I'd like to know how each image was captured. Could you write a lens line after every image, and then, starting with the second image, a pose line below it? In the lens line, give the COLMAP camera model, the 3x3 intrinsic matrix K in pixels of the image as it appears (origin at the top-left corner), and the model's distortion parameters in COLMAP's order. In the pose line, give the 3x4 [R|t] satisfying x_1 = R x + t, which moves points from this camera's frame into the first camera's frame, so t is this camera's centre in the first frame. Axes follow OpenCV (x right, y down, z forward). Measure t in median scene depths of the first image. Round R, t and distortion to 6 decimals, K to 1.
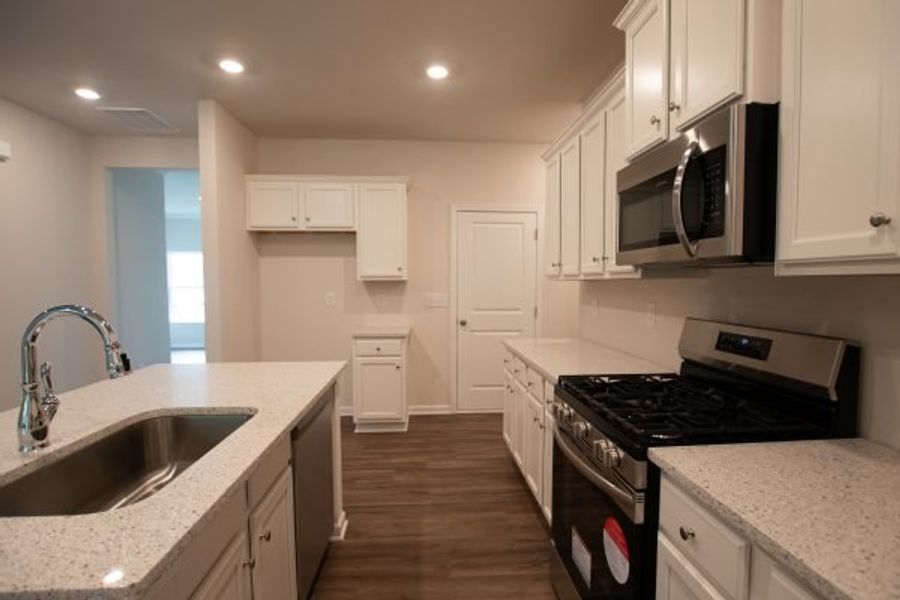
lens RADIAL K [[454.2, 0, 451.5], [0, 454.2, 314.0], [0, 0, 1]] dist [0.000199, 0.000231]
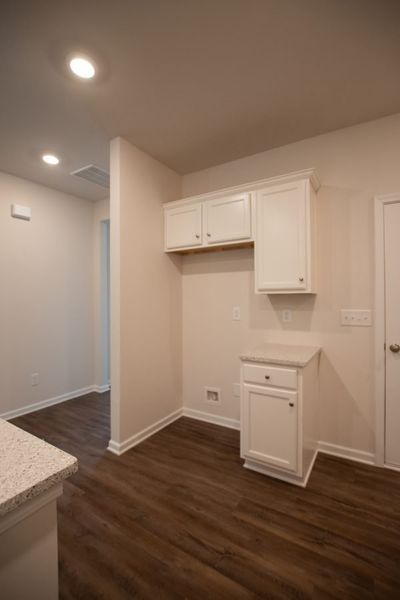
lens RADIAL K [[270.1, 0, 207.2], [0, 270.1, 296.5], [0, 0, 1]] dist [-0.026323, 0.000029]
pose [[0.820088, -0.010141, -0.572147, 0.026193], [-0.033904, 0.997225, -0.066272, -0.030152], [0.571232, 0.073748, 0.817469, 0.502272]]
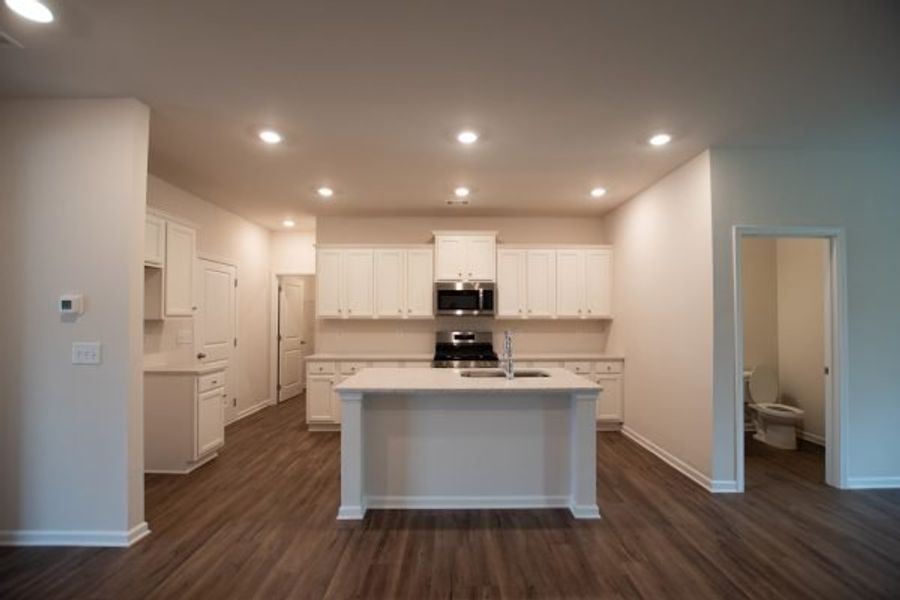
lens RADIAL K [[405.2, 0, 453.3], [0, 405.2, 313.0], [0, 0, 1]] dist [-0.026323, 0.000029]
pose [[0.054656, 0.009050, 0.998464, -1.027425], [0.068405, 0.997576, -0.012787, -0.034924], [-0.996159, 0.068999, 0.053905, 0.345814]]
